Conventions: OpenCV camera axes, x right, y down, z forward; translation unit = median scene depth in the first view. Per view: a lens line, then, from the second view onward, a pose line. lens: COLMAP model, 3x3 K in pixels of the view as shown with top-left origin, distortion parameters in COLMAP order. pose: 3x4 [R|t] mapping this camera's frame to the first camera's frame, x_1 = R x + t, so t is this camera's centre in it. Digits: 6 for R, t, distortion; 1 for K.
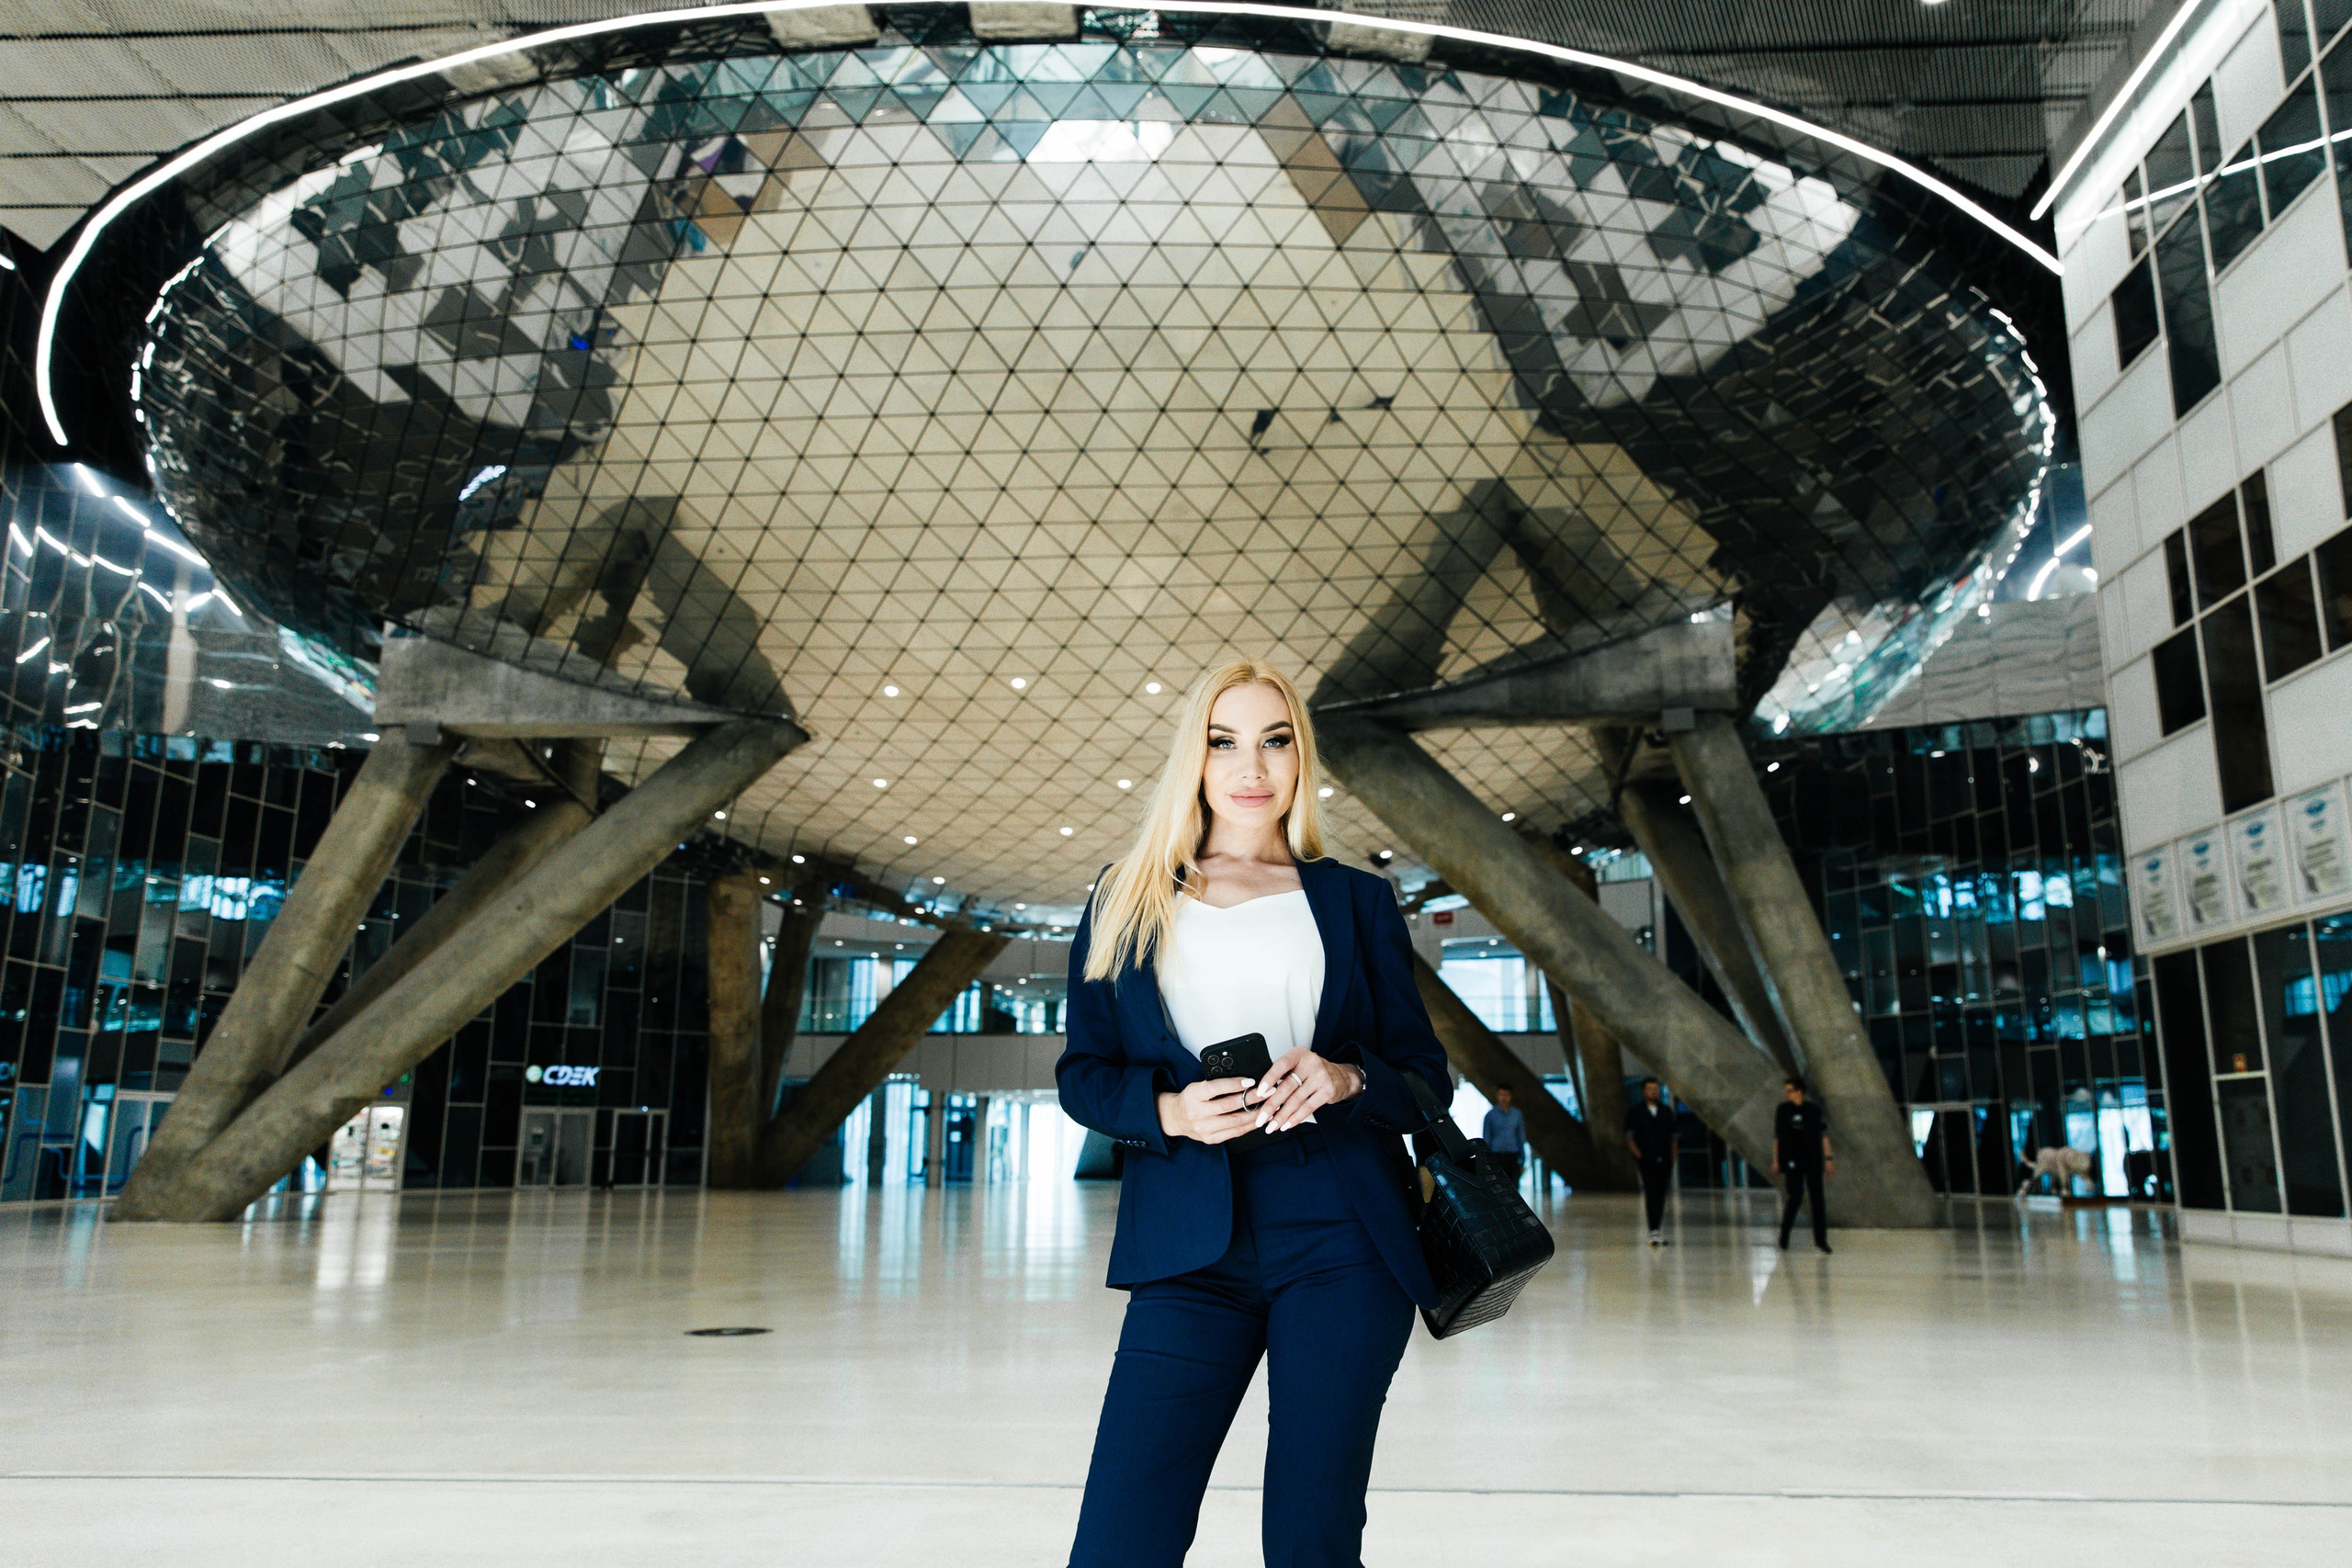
lens RADIAL K [[1685.6, 0, 1240.0], [0, 1685.6, 783.4], [0, 0, 1]] dist [0.011619, -0.003015]
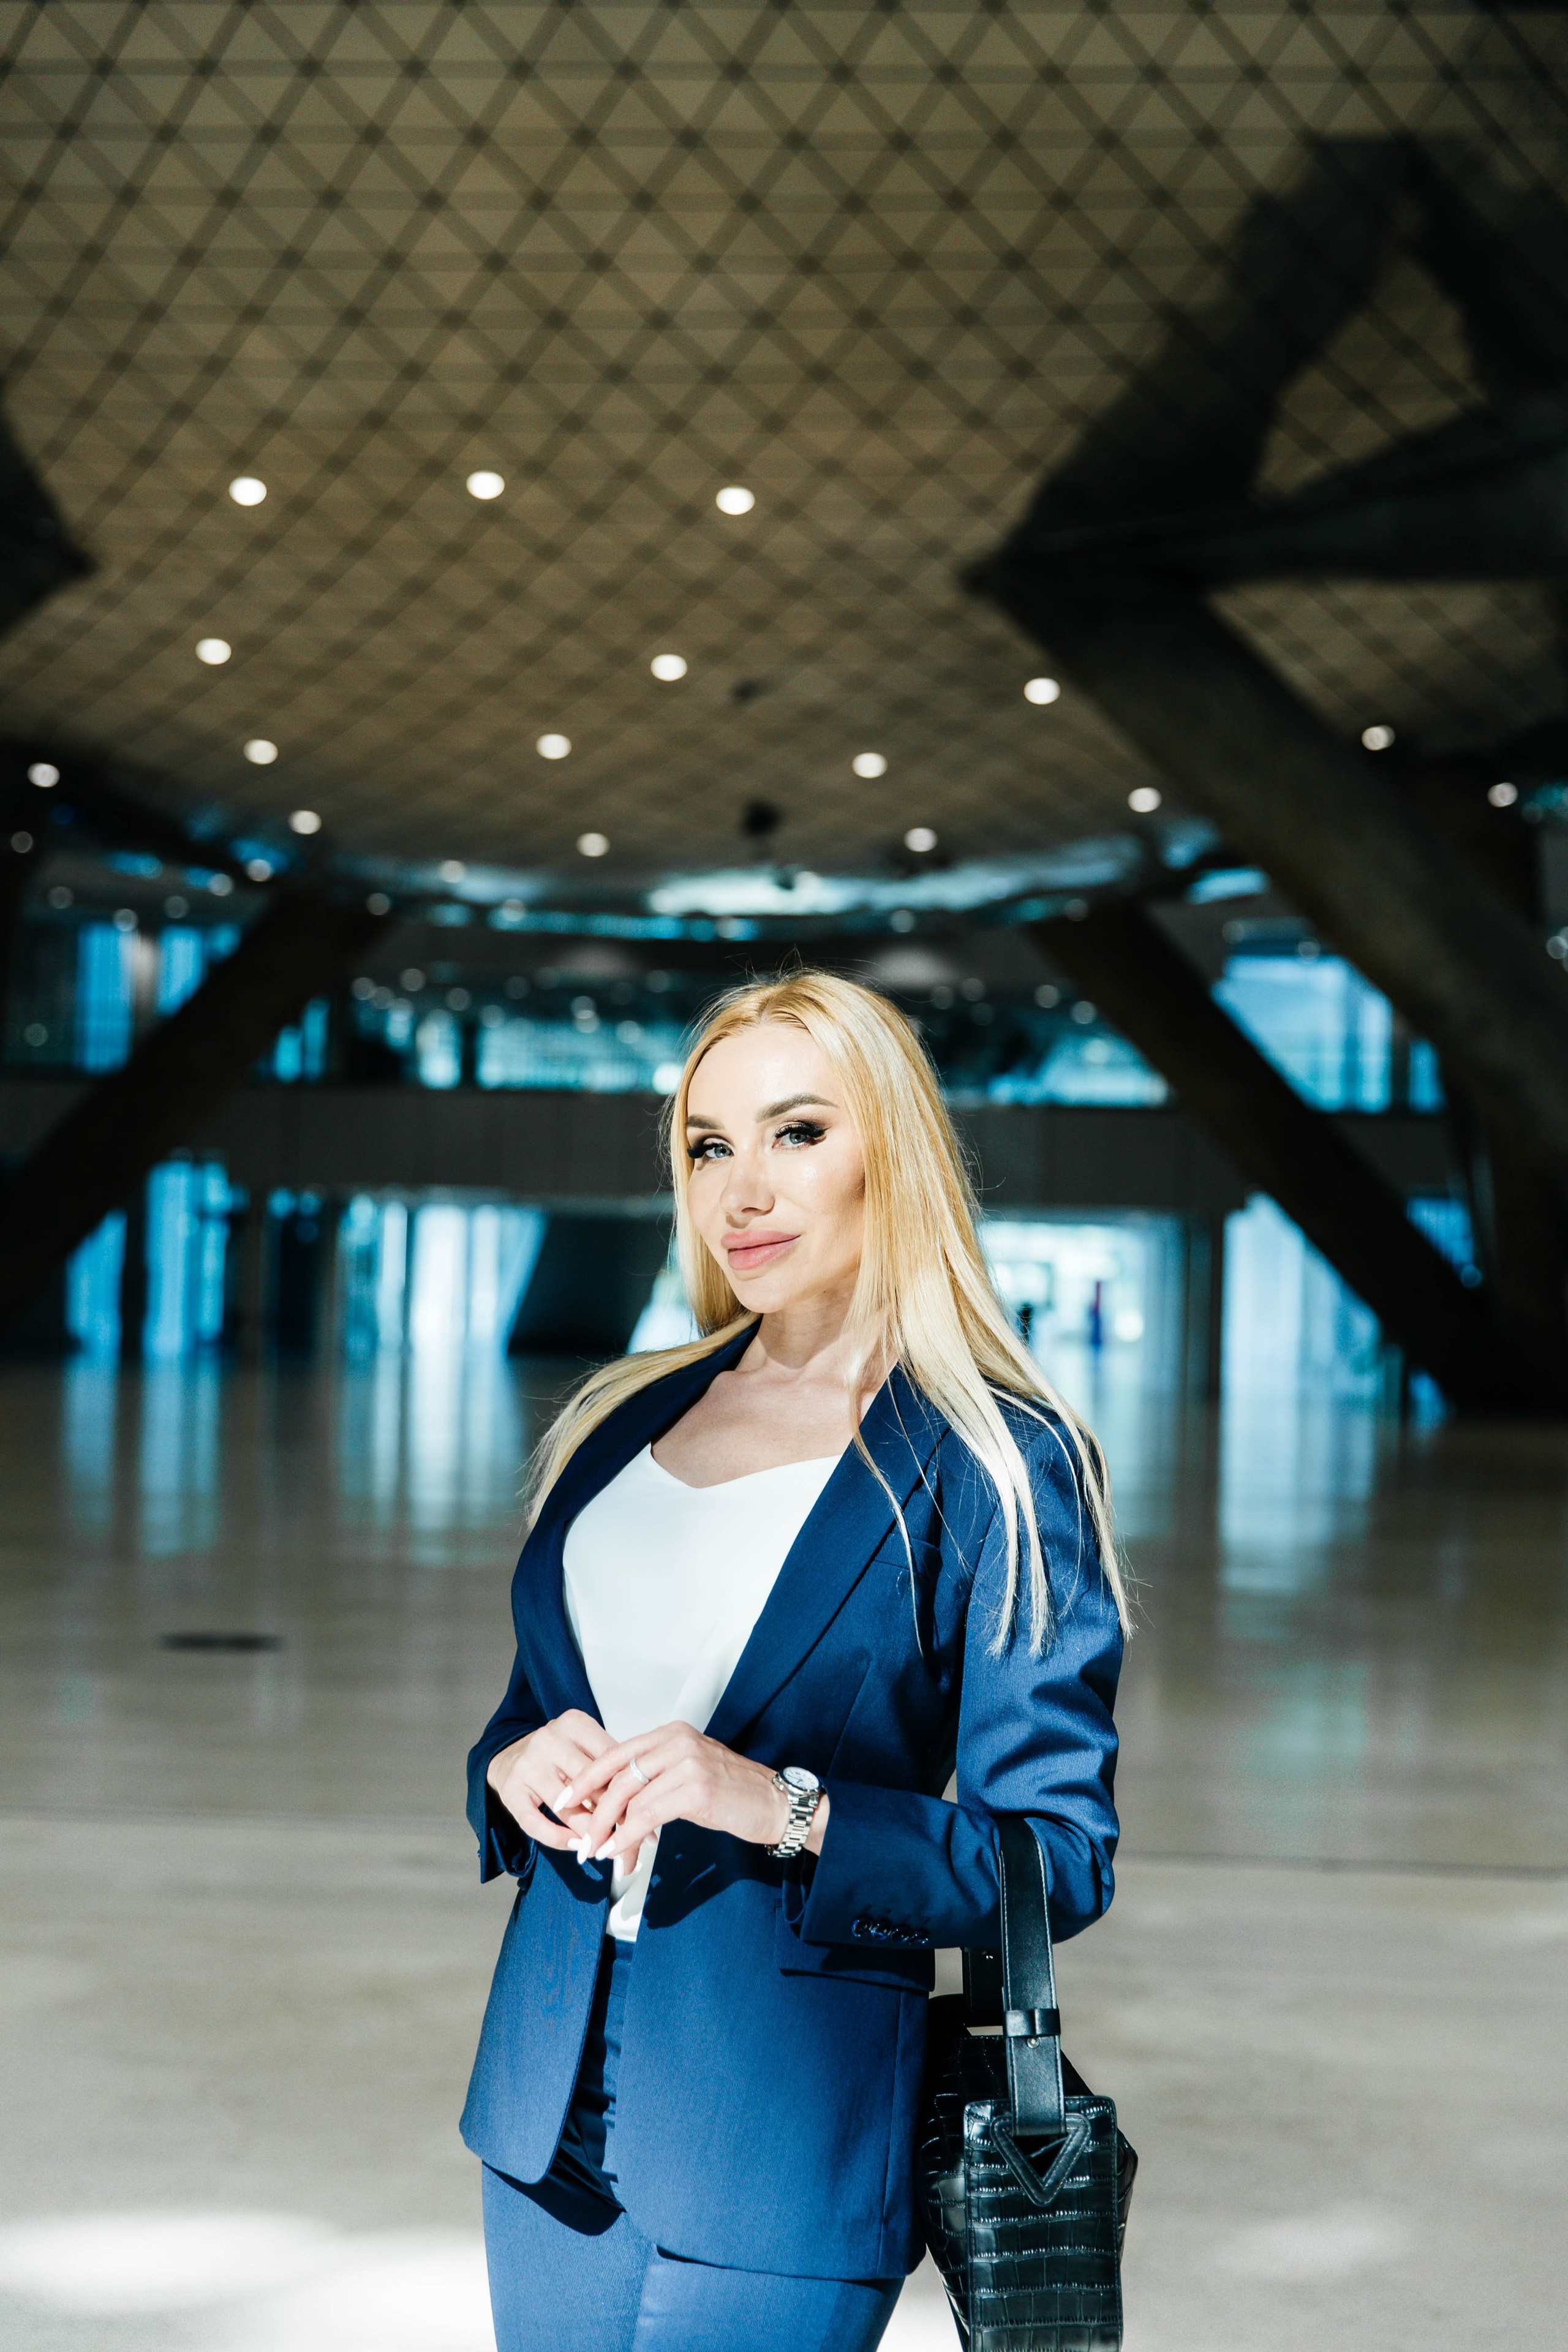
lens RADIAL K [[3536.6, 0, 756.2], [0, 3536.6, 1169.8], [0, 0, 1]] dist [0.022622, -0.110641]
pose [[0.999548, 0.029410, -0.006275, -0.028431], [-0.027772, 0.982810, 0.182521, -0.048525], [0.011535, -0.182264, 0.983182, -0.138843]]
